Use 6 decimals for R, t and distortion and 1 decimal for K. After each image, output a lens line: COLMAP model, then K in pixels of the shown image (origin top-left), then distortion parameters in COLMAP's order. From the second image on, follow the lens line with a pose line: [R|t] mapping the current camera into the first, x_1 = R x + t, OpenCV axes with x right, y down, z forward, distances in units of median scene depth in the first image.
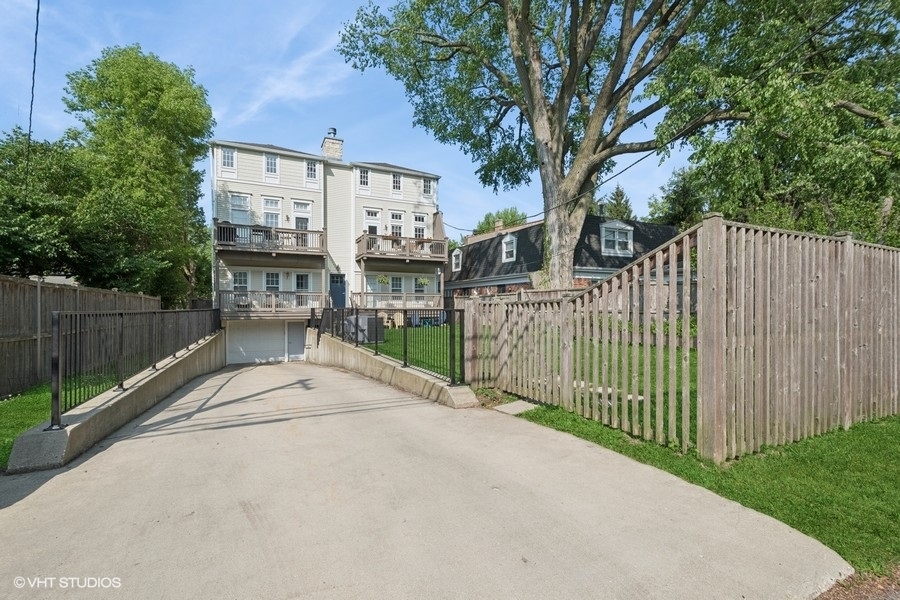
lens RADIAL K [[408.8, 0, 453.6], [0, 408.8, 302.5], [0, 0, 1]] dist [0.003006, -0.000231]
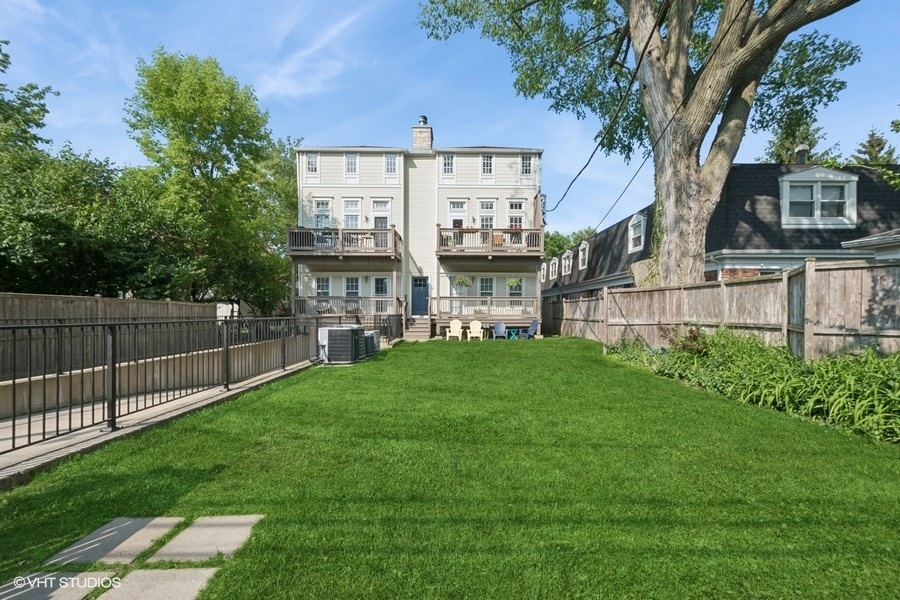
lens RADIAL K [[408.8, 0, 449.7], [0, 408.8, 308.5], [0, 0, 1]] dist [0.003006, -0.000231]
pose [[0.902189, -0.000008, -0.431341, 0.159025], [0.000185, 1.000000, 0.000368, -0.000502], [0.431341, -0.000412, 0.902189, 0.222148]]
